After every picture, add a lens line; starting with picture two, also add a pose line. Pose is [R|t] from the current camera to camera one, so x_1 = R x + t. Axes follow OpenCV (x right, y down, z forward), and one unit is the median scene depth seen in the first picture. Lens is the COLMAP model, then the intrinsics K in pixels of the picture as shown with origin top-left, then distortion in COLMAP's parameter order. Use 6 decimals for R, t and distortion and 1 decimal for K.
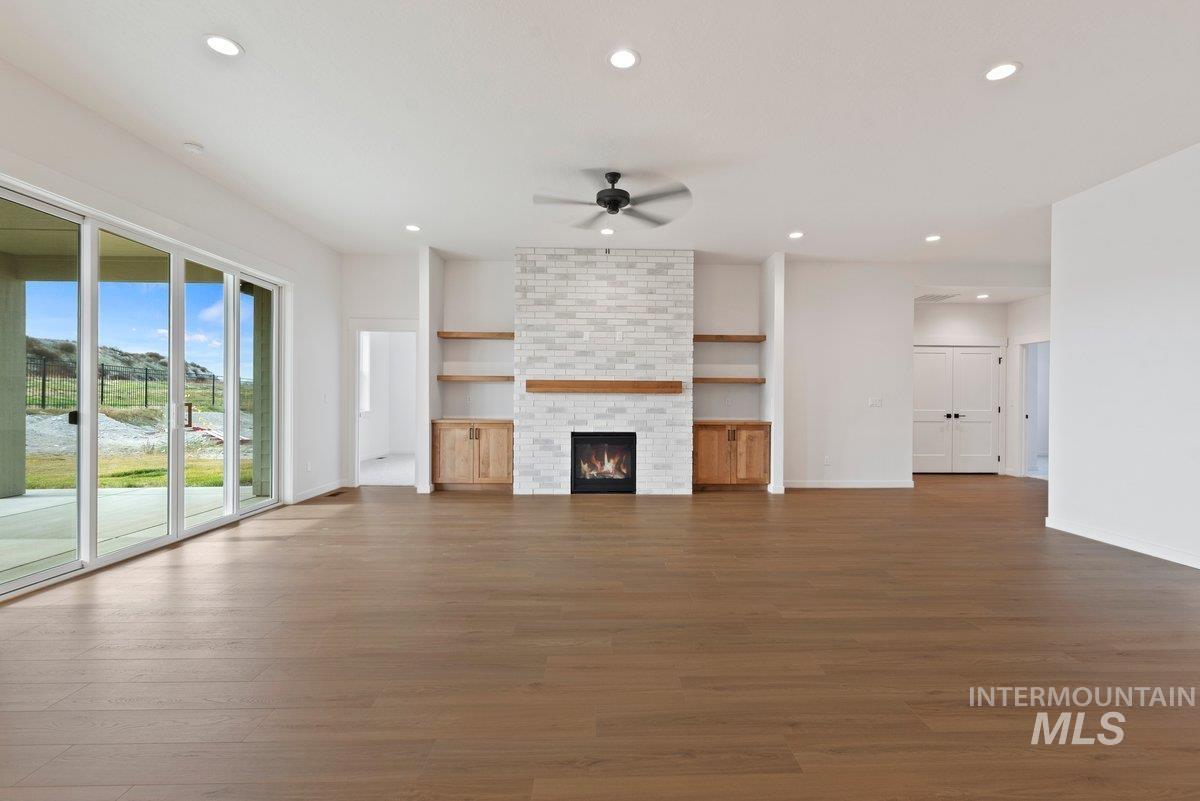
lens RADIAL K [[528.2, 0, 582.9], [0, 528.2, 397.1], [0, 0, 1]] dist [0.003719, -0.000273]
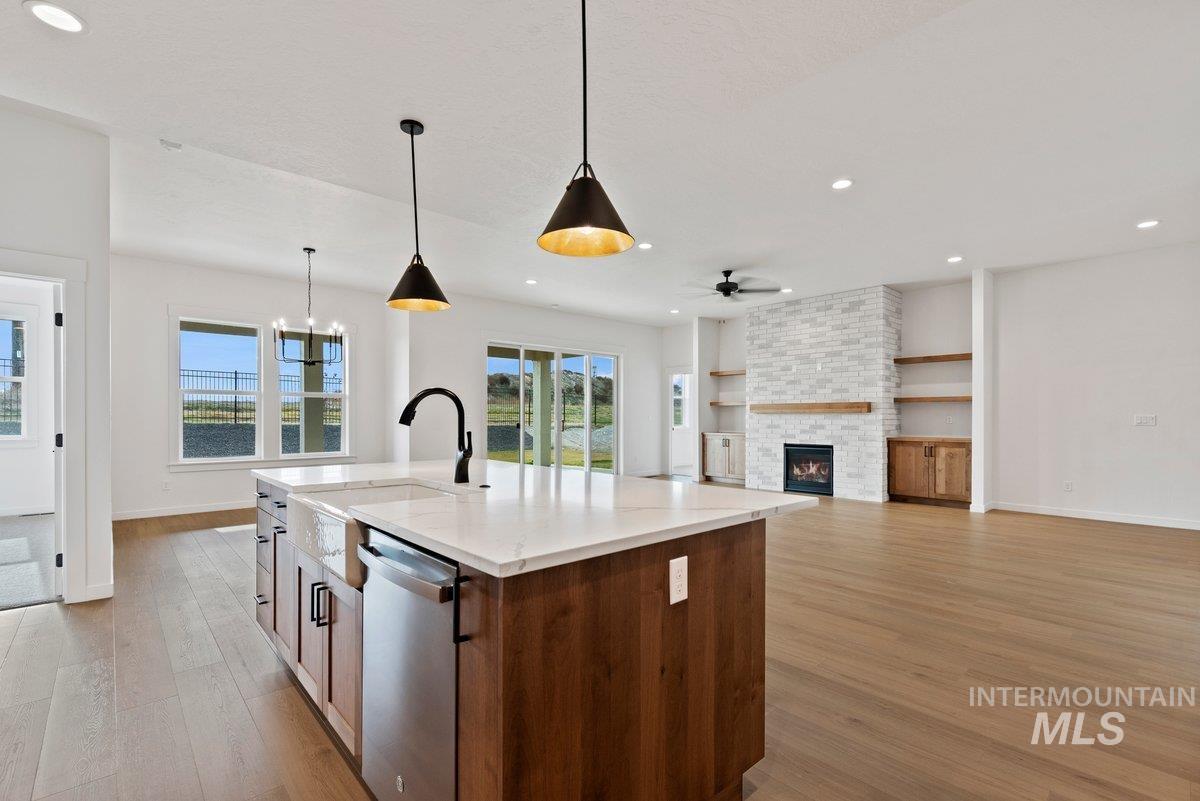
lens RADIAL K [[528.2, 0, 622.8], [0, 528.2, 421.5], [0, 0, 1]] dist [0.003719, -0.000273]
pose [[0.675764, -0.000328, -0.737118, 0.667034], [0.003568, 0.999990, 0.002826, 0.006840], [0.737109, -0.004540, 0.675758, -0.171279]]
